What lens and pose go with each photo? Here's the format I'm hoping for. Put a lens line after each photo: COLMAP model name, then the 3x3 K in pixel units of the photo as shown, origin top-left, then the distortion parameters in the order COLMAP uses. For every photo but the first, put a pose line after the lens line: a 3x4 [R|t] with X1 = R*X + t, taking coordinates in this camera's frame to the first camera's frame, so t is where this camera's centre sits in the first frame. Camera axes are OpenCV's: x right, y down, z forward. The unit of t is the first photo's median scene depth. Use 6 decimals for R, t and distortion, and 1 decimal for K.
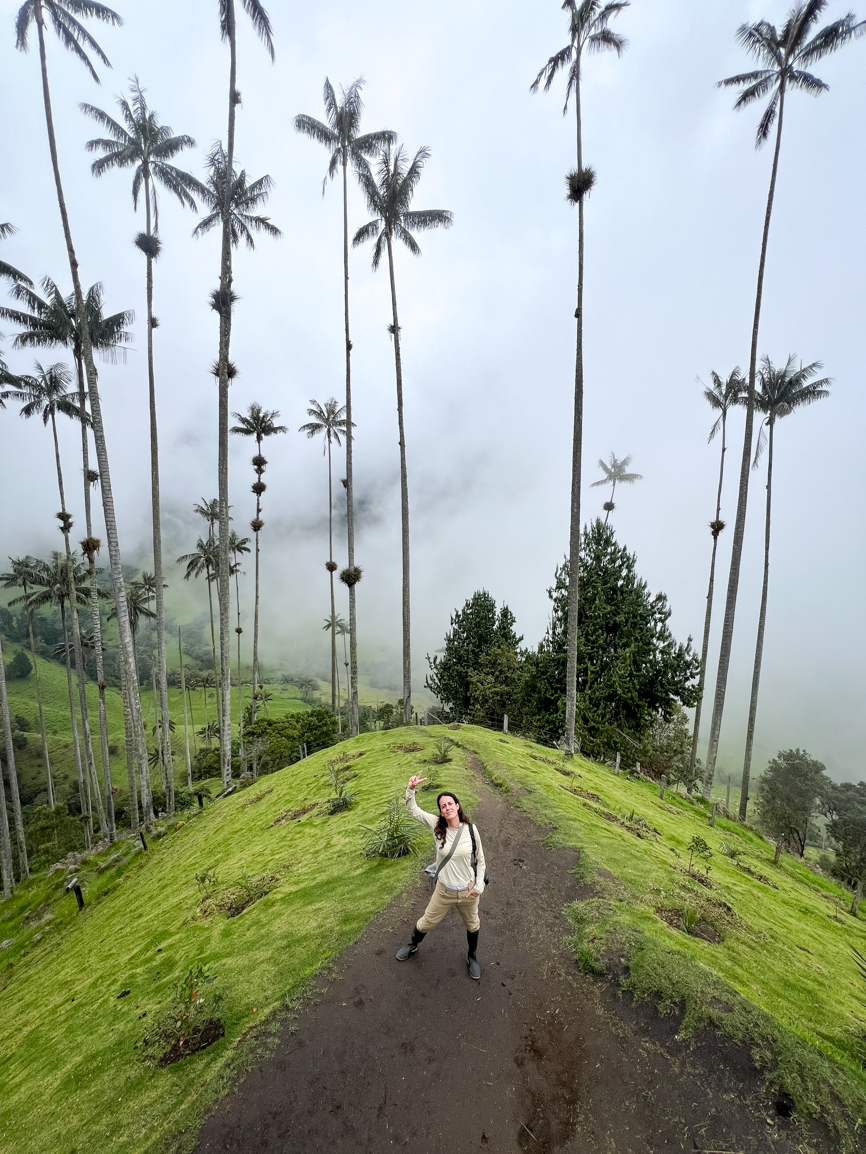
lens RADIAL K [[458.9, 0, 432.8], [0, 458.9, 577.8], [0, 0, 1]] dist [0.005346, -0.001836]
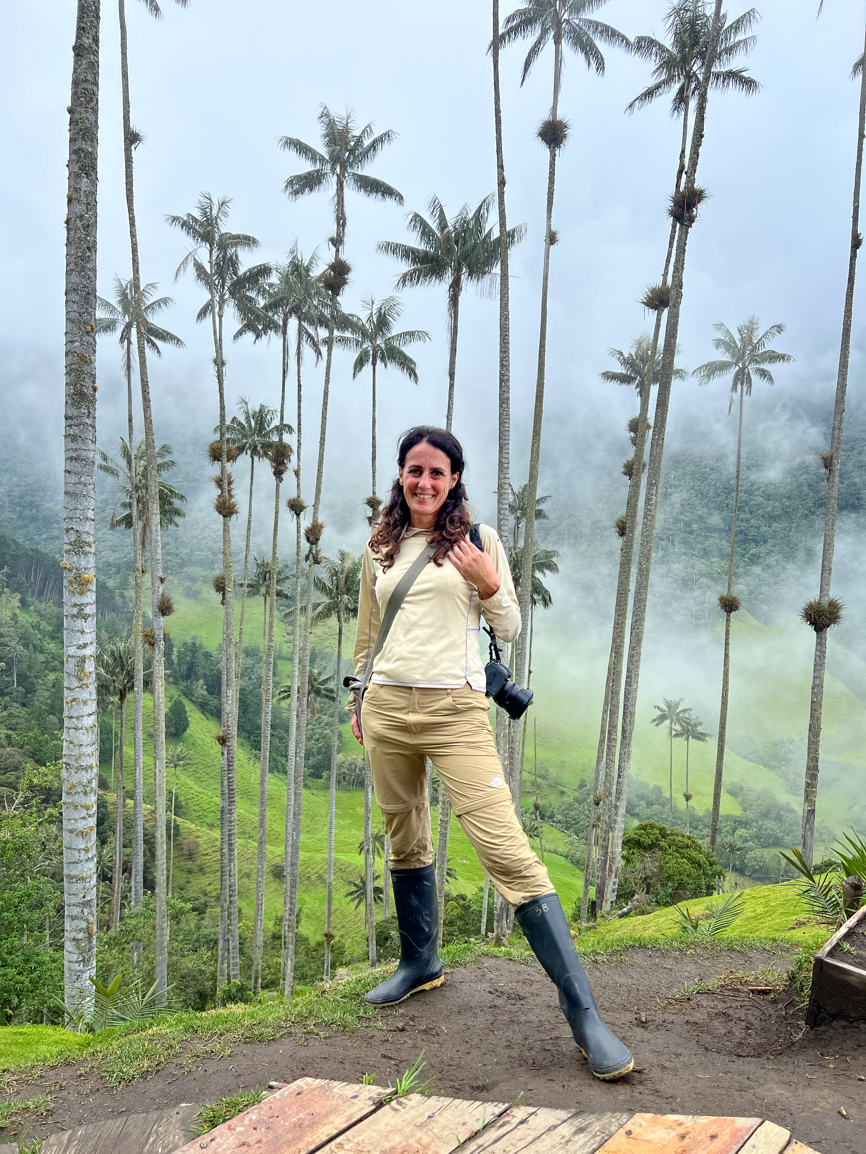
lens RADIAL K [[863.6, 0, 426.7], [0, 863.6, 577.2], [0, 0, 1]] dist [0.039299, -0.028349]
pose [[0.896679, 0.069037, -0.437264, -0.149750], [-0.099440, 0.993933, -0.046992, 0.054883], [0.431367, 0.085618, 0.898104, -0.254880]]
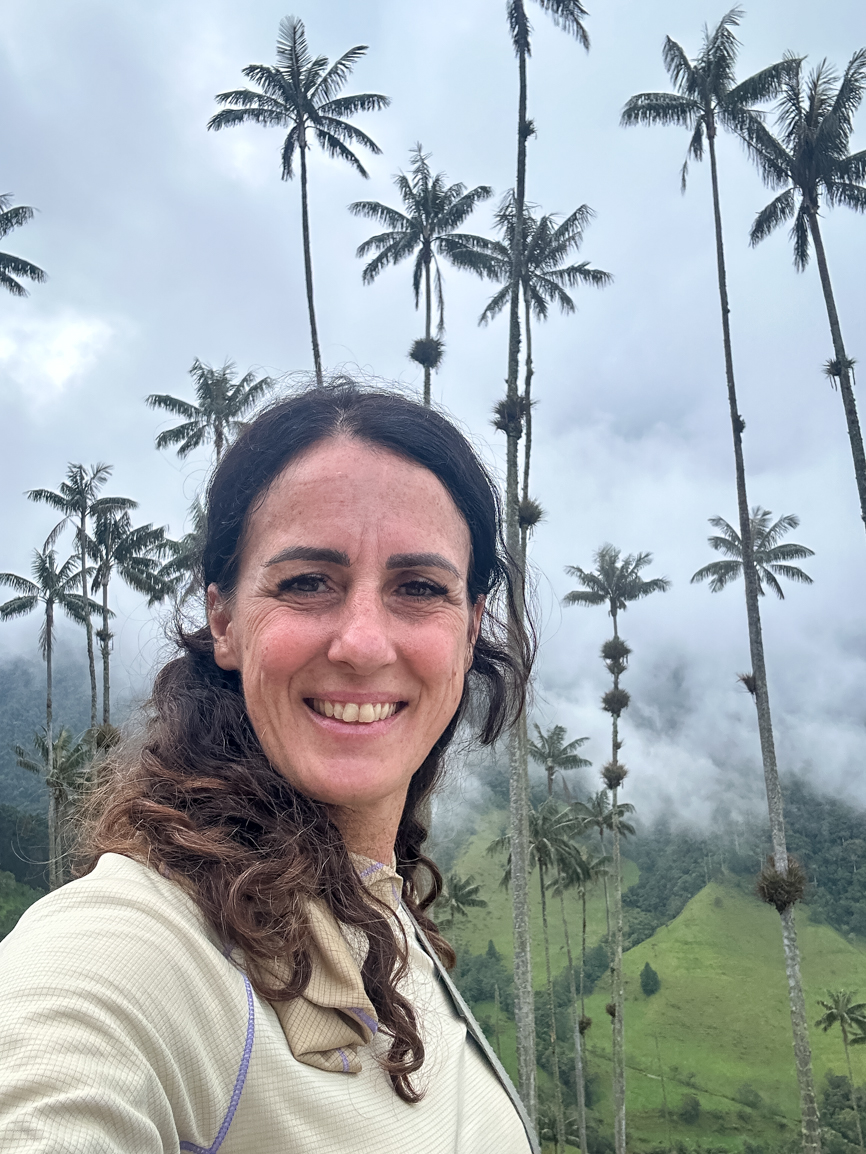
lens RADIAL K [[1018.5, 0, 436.7], [0, 1018.5, 580.2], [0, 0, 1]] dist [0.080659, -0.098848]
pose [[0.834243, -0.141606, -0.532904, 0.125251], [-0.020653, 0.957758, -0.286832, 0.006166], [0.551010, 0.250294, 0.796079, -0.071940]]
